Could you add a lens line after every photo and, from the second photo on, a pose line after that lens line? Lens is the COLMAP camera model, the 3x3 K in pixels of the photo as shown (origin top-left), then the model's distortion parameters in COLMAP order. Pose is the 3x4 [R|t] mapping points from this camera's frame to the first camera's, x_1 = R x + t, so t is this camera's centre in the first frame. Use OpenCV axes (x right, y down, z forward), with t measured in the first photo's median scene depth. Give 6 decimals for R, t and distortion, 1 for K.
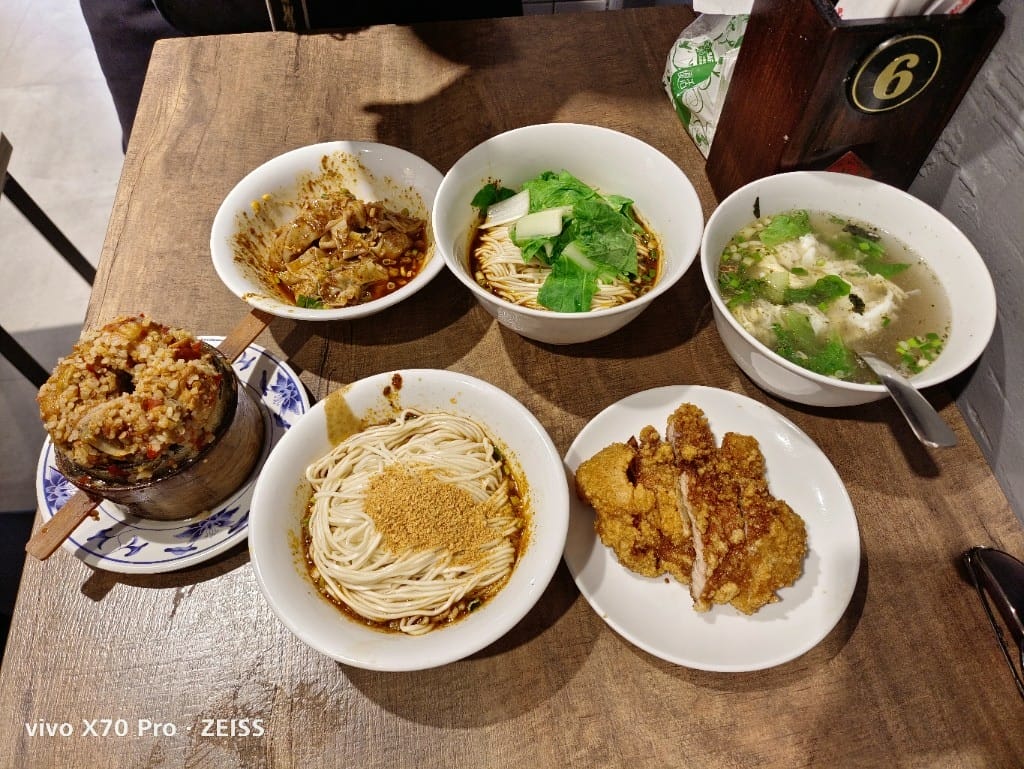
lens RADIAL K [[708.4, 0, 512.7], [0, 708.4, 388.2], [0, 0, 1]] dist [0.007056, 0.022248]
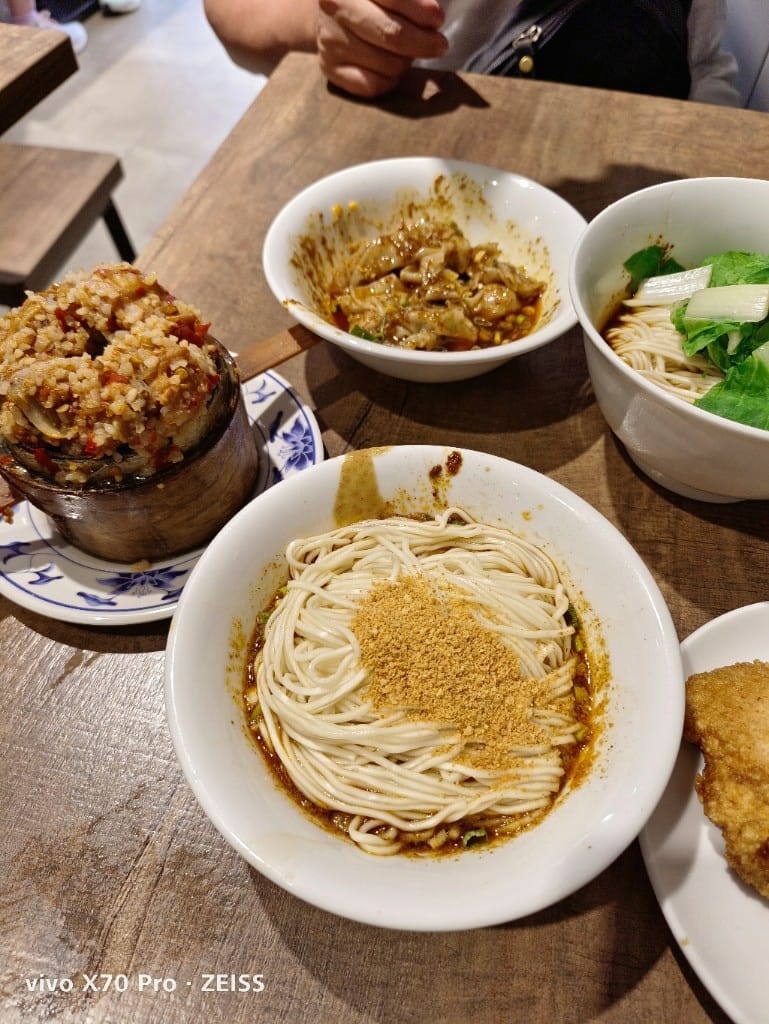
lens RADIAL K [[773.1, 0, 378.4], [0, 773.1, 512.5], [0, 0, 1]] dist [-0.021920, 0.035020]
pose [[0.932227, 0.291912, -0.213870, -0.065698], [-0.302196, 0.953106, -0.016329, 0.073964], [0.199074, 0.079853, 0.976726, 0.304983]]
